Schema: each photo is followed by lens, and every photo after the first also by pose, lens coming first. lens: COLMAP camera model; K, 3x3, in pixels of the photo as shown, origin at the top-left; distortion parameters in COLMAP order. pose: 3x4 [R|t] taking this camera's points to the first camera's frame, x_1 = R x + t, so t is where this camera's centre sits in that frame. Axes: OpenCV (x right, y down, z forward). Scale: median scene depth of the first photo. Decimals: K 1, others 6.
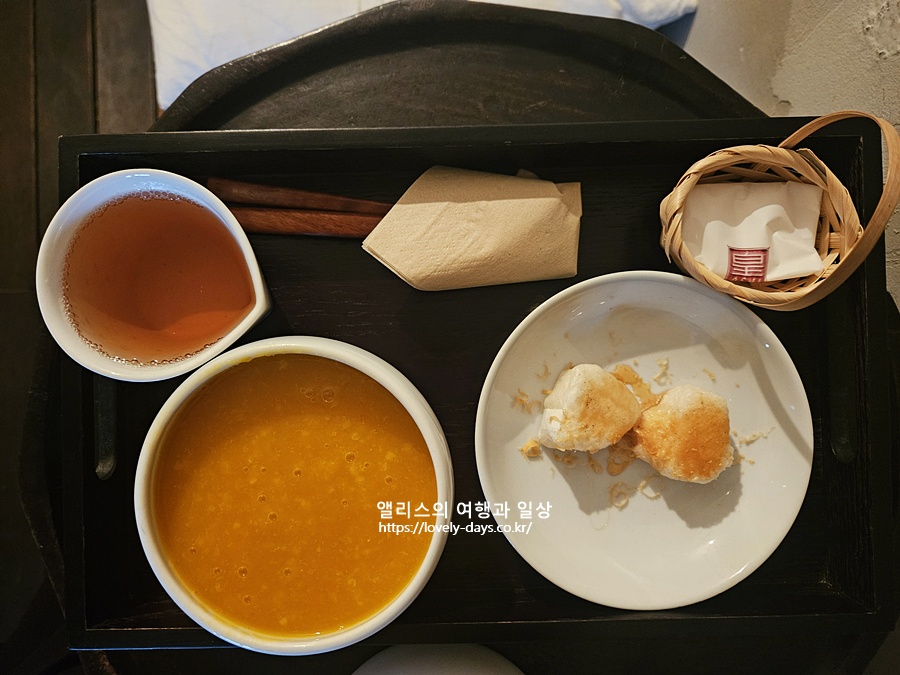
lens RADIAL K [[689.9, 0, 448.6], [0, 689.9, 315.6], [0, 0, 1]] dist [0.001433, -0.003500]
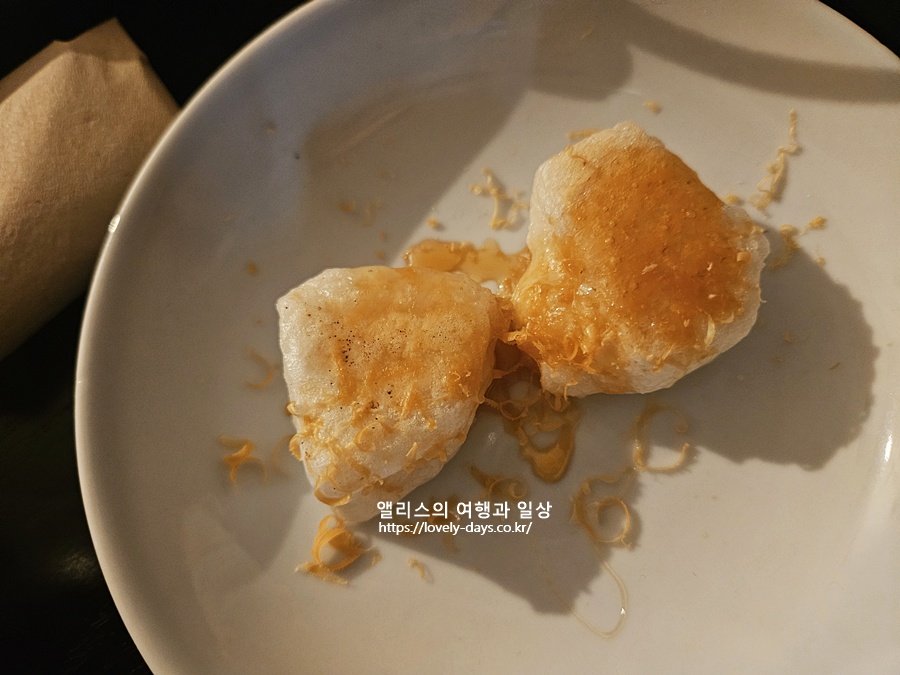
lens RADIAL K [[689.9, 0, 448.6], [0, 689.9, 315.6], [0, 0, 1]] dist [0.001433, -0.003500]
pose [[0.800662, -0.598569, 0.025606, 0.238854], [0.583737, 0.769773, -0.258265, 0.229204], [0.134879, 0.221730, 0.965735, 0.621525]]
